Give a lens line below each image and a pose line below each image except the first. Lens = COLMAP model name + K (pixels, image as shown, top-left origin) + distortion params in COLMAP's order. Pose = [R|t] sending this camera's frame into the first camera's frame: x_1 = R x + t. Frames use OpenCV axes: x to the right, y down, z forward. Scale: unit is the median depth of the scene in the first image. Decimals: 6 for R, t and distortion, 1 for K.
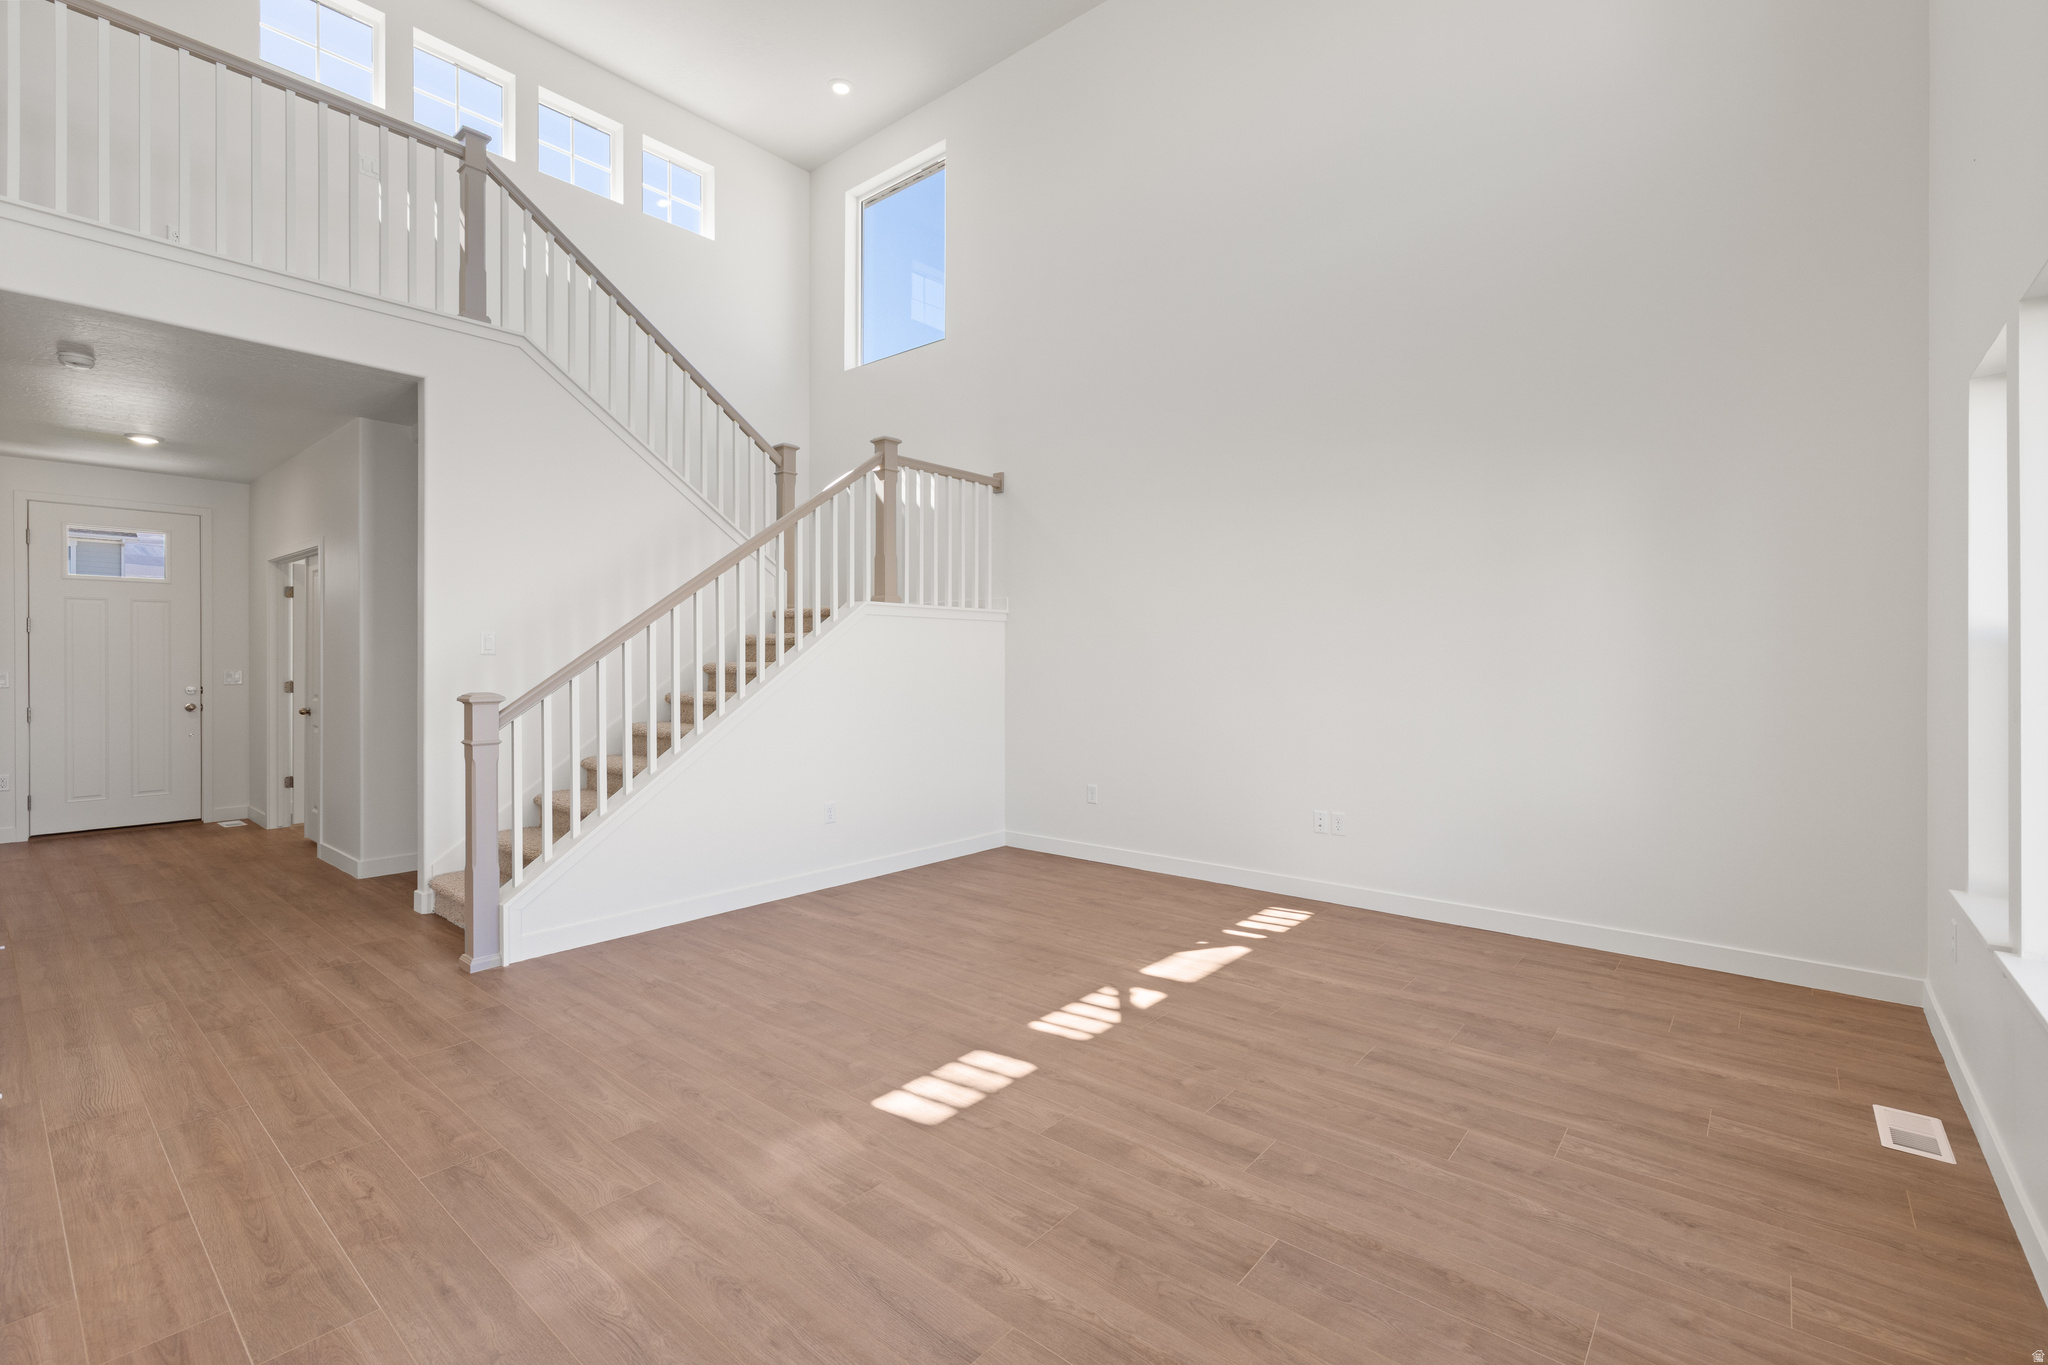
lens RADIAL K [[894.4, 0, 1025.5], [0, 894.4, 670.6], [0, 0, 1]] dist [0.001737, 0.000199]
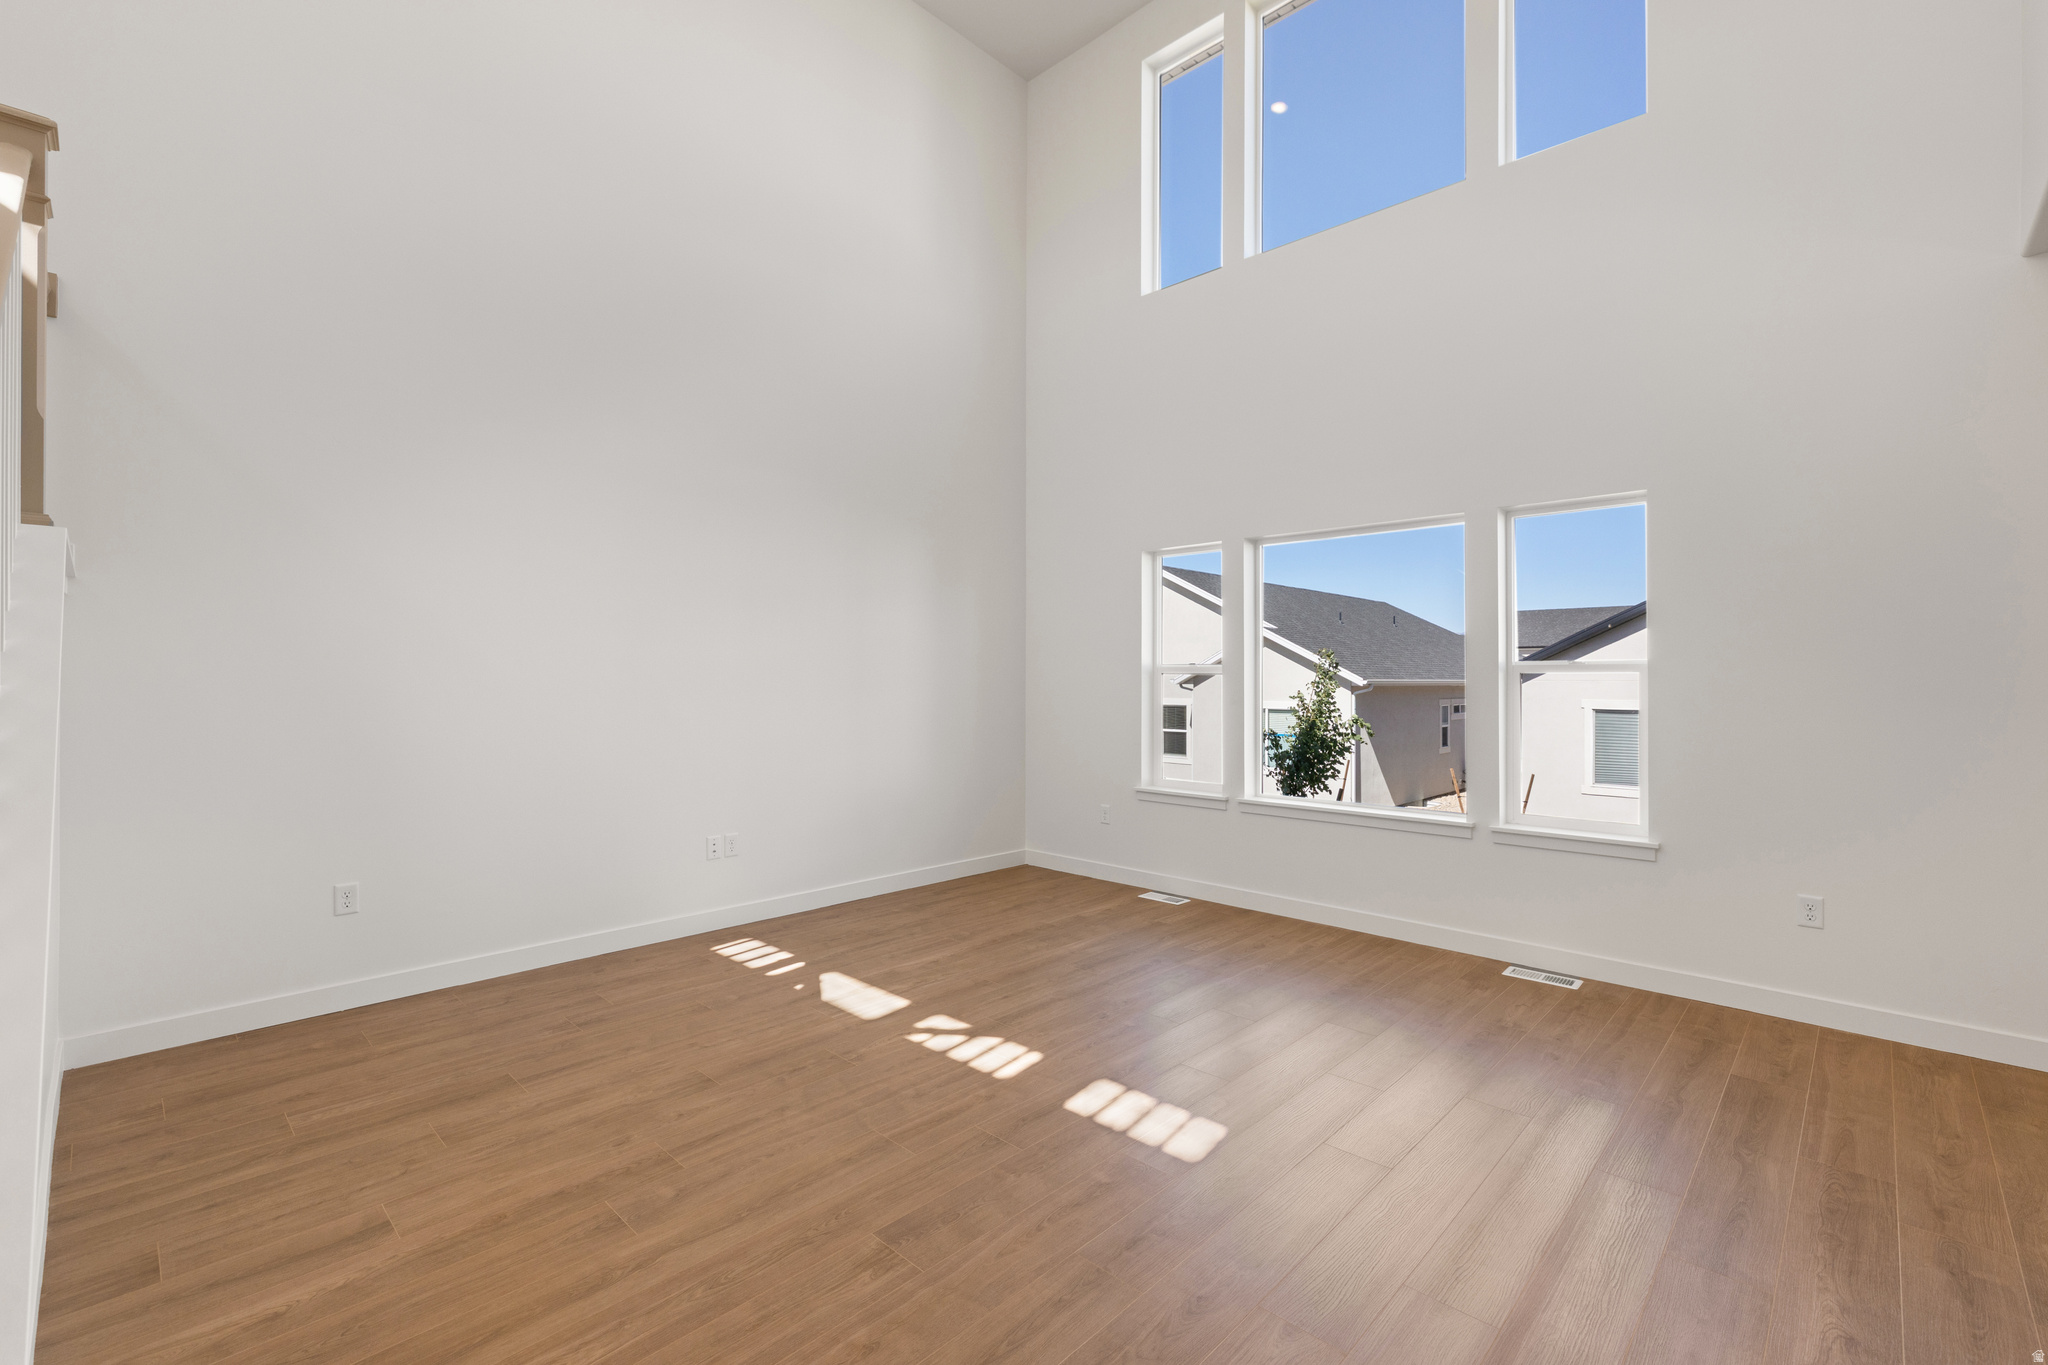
lens RADIAL K [[894.4, 0, 1025.5], [0, 894.4, 682.6], [0, 0, 1]] dist [0.001737, 0.000199]
pose [[0.053271, -0.001270, 0.998579, -0.809359], [0.003365, 0.999994, 0.001092, -0.008953], [-0.998574, 0.003302, 0.053275, 0.824321]]
